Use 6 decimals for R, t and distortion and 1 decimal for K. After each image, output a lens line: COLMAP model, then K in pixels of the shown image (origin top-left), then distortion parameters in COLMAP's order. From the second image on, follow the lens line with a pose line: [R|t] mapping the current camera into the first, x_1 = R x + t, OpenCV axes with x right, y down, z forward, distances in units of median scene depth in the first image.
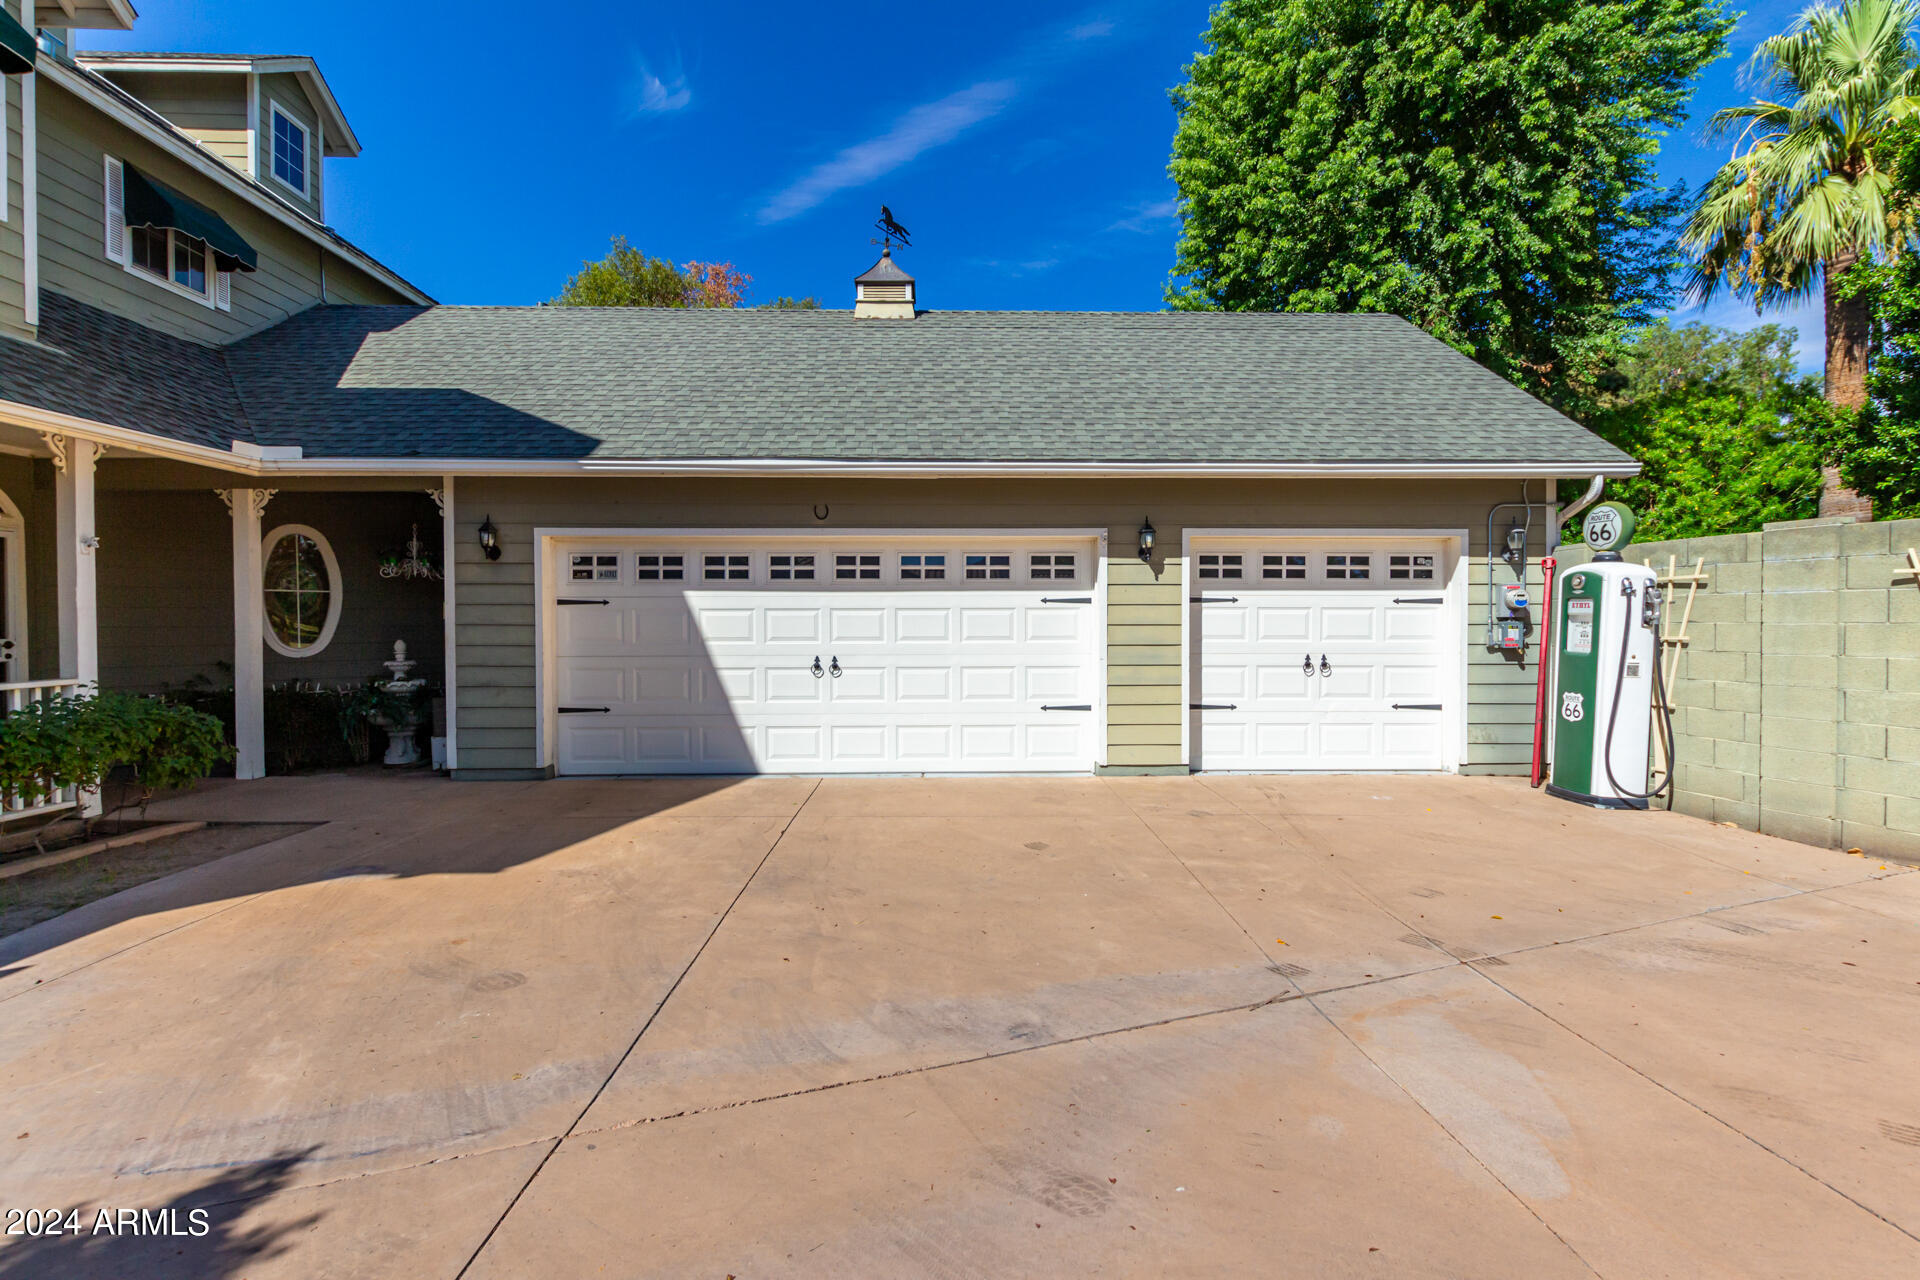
lens RADIAL K [[876.5, 0, 960.0], [0, 876.5, 640.0], [0, 0, 1]] dist [0.003474, 0.000623]
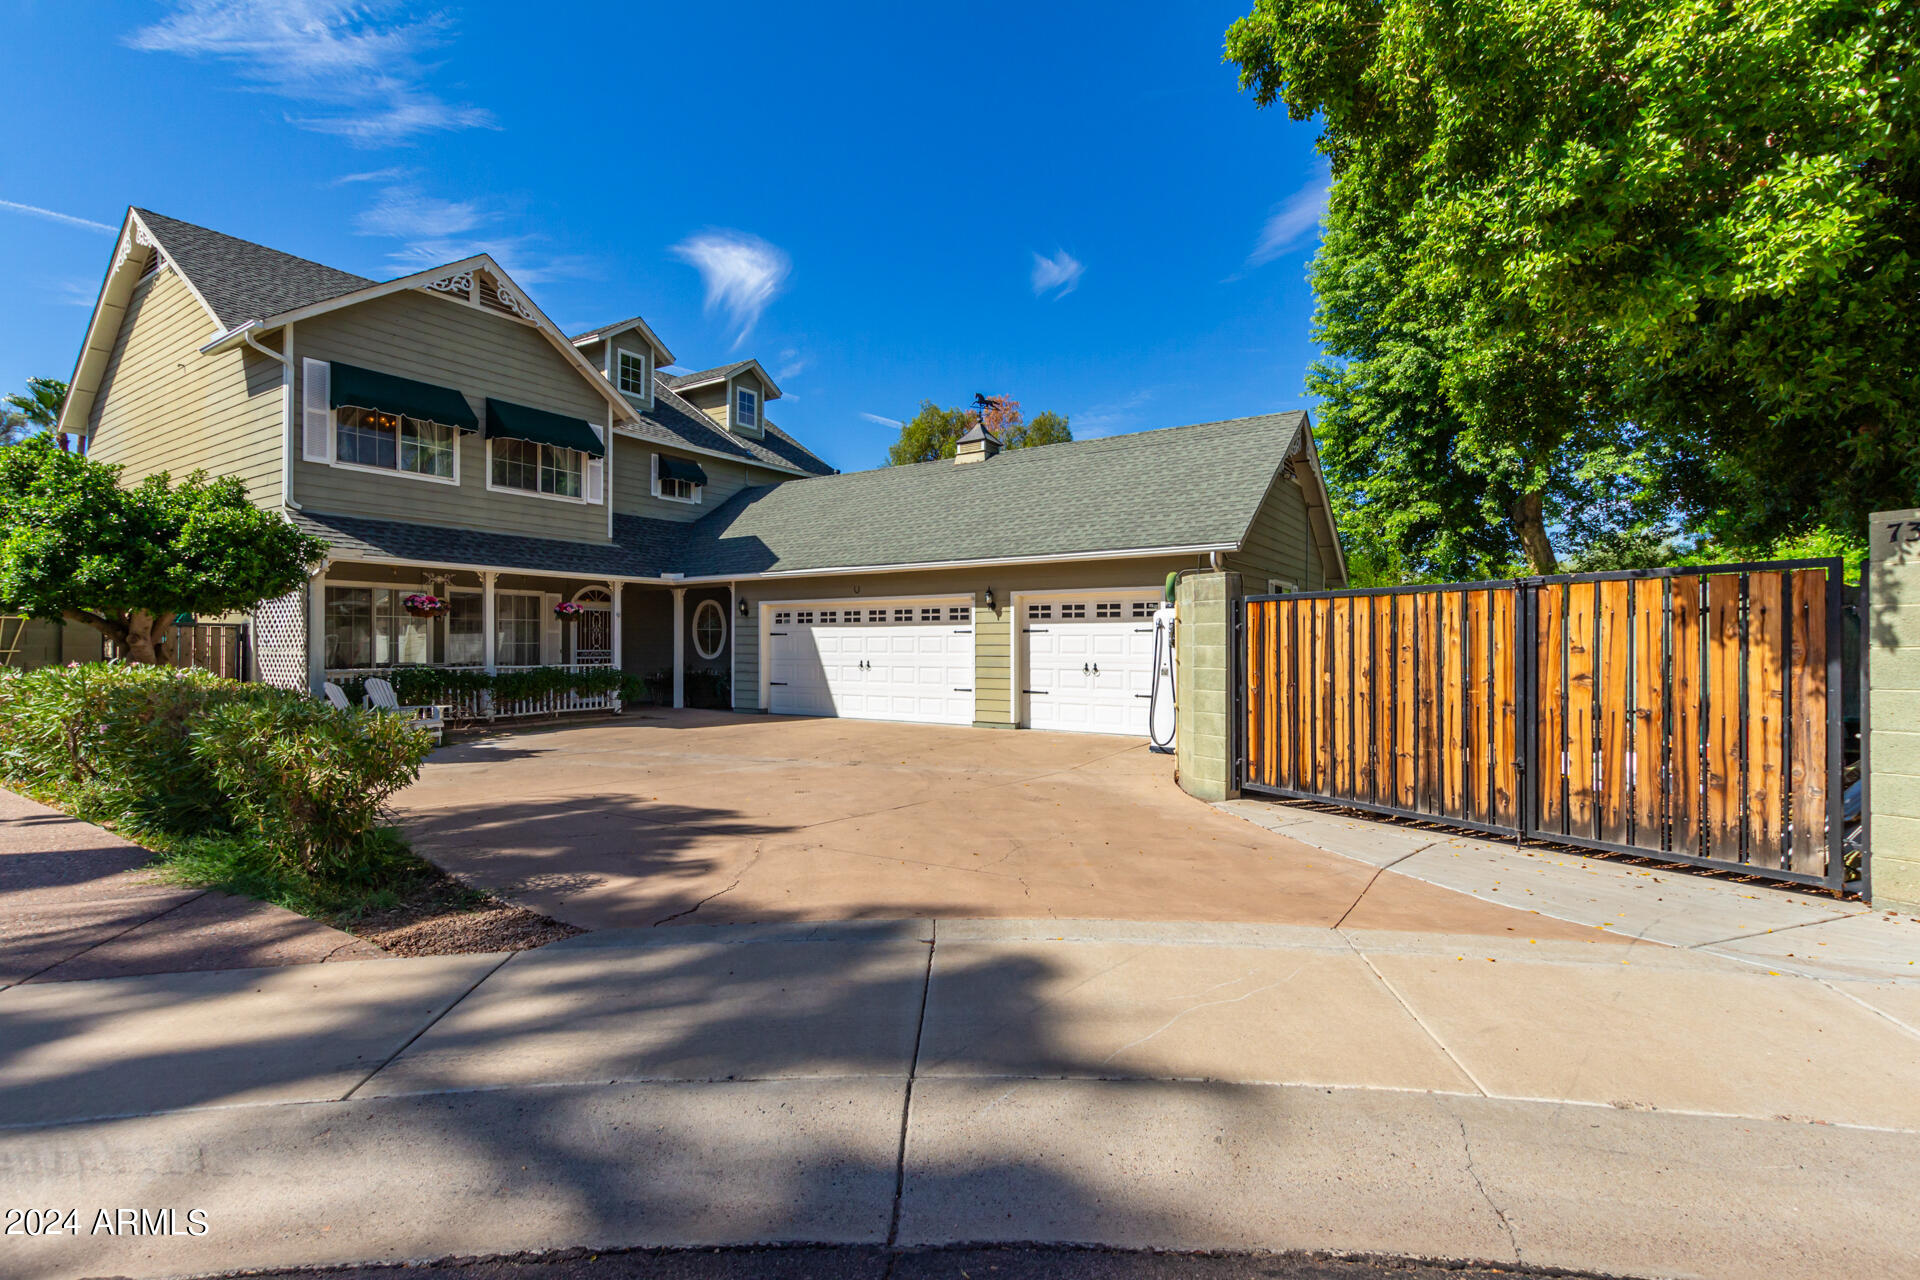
lens RADIAL K [[876.5, 0, 960.0], [0, 876.5, 640.0], [0, 0, 1]] dist [0.003474, 0.000623]
pose [[0.819511, -0.001603, -0.573061, 1.178159], [-0.011165, 0.999762, -0.018762, 0.007084], [0.572955, 0.021774, 0.819298, -0.522072]]
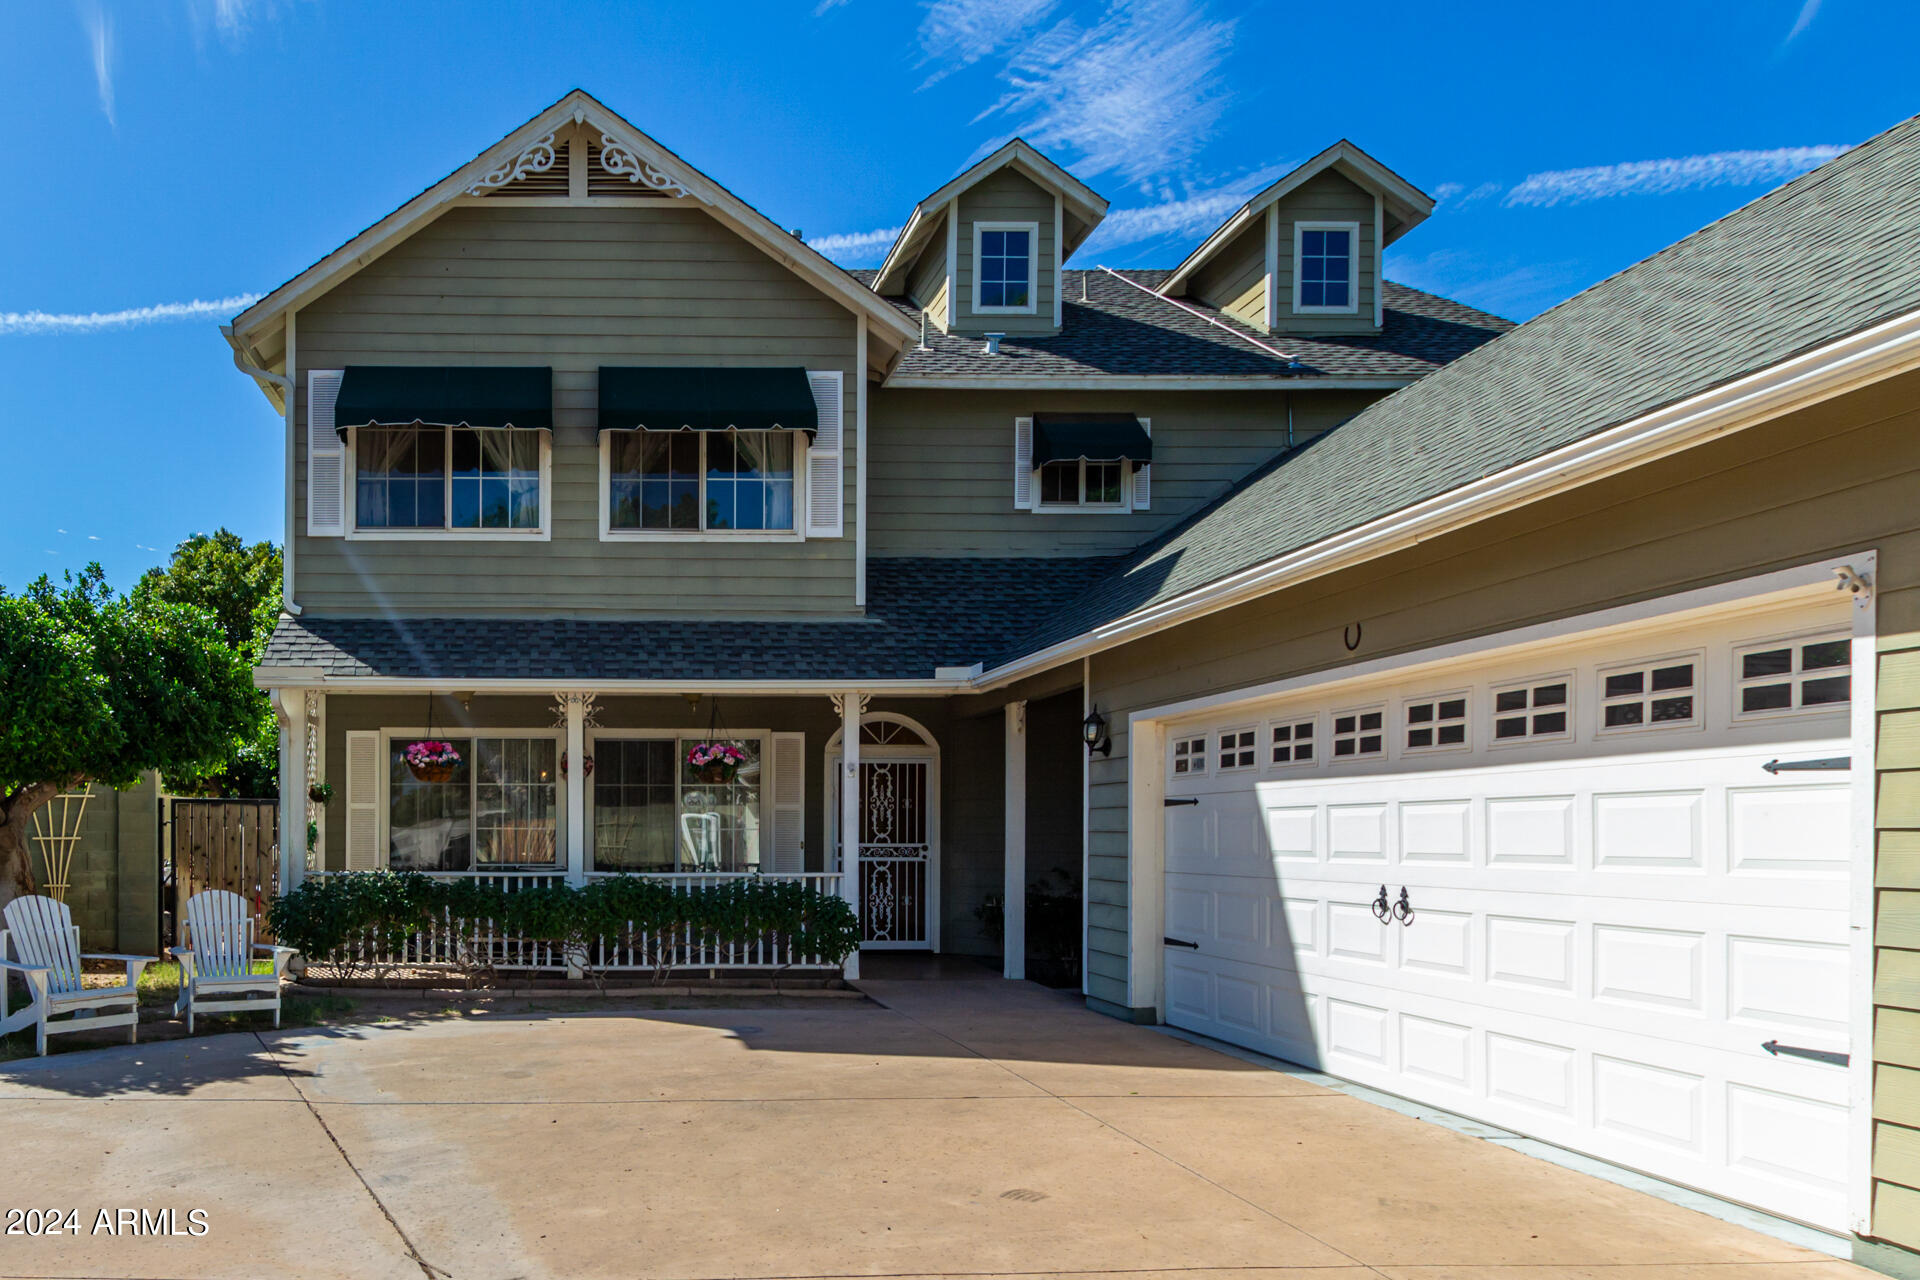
lens RADIAL K [[1235.0, 0, 570.6], [0, 1235.0, 841.4], [0, 0, 1]] dist [0.002039, 0.001284]
pose [[-0.023921, 0.006301, -0.999694, 0.656243], [-0.020924, 0.999758, 0.006802, -0.005127], [0.999495, 0.021080, -0.023783, 0.489376]]
